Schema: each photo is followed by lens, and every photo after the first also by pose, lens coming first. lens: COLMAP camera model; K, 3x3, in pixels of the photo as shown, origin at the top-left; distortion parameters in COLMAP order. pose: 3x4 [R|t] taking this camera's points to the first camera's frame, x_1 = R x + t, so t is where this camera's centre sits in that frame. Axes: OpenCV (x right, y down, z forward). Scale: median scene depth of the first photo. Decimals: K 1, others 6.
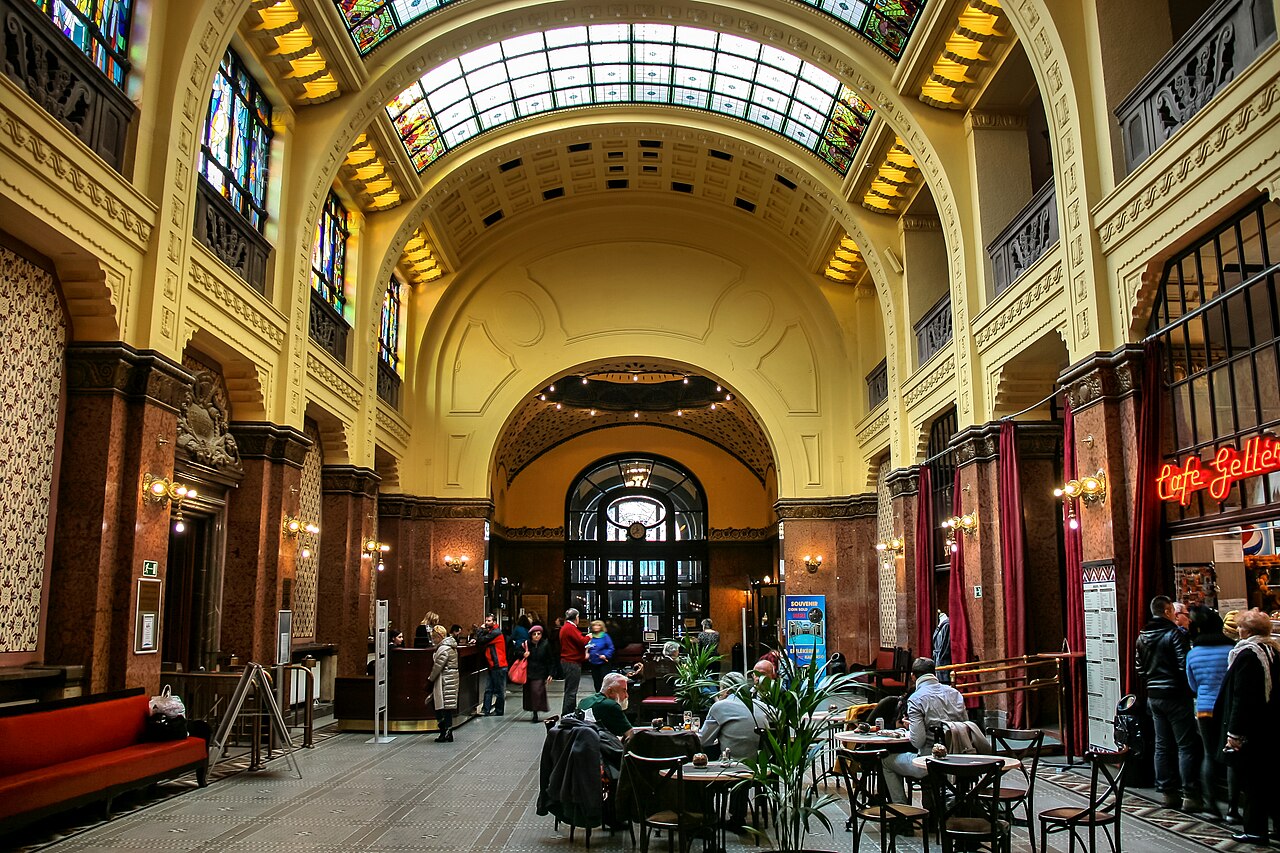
lens RADIAL K [[723.0, 0, 625.0], [0, 723.0, 427.2], [0, 0, 1]] dist [-0.030749, 0.000702]
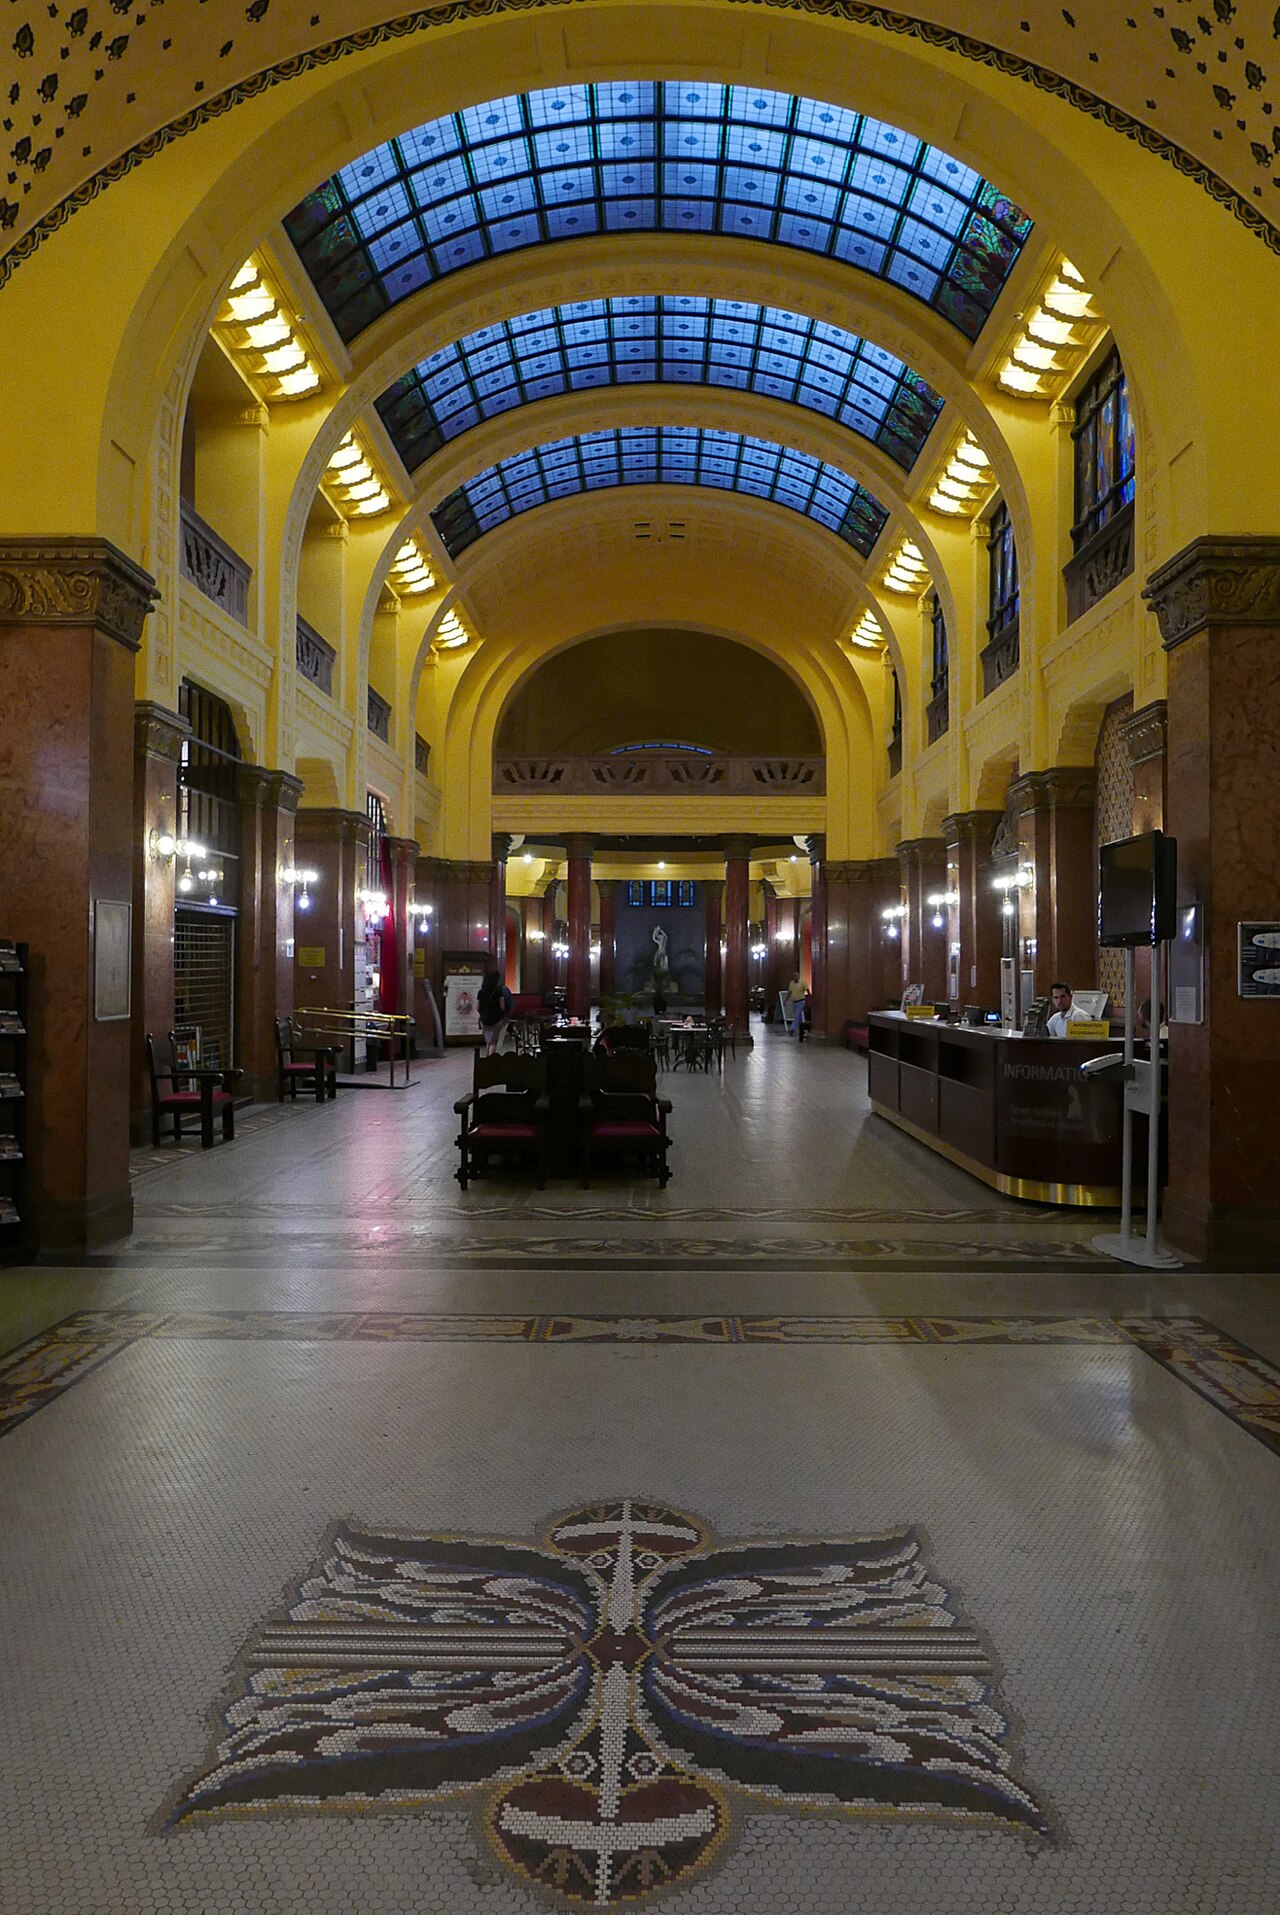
lens RADIAL K [[3201.5, 0, 640.0], [0, 3201.5, 957.5], [0, 0, 1]] dist [0.237554, 0.027679]
pose [[0.999947, 0.005119, 0.008987, -0.042953], [-0.007200, 0.968348, 0.249500, -0.743024], [-0.007426, -0.249551, 0.968333, -2.828660]]
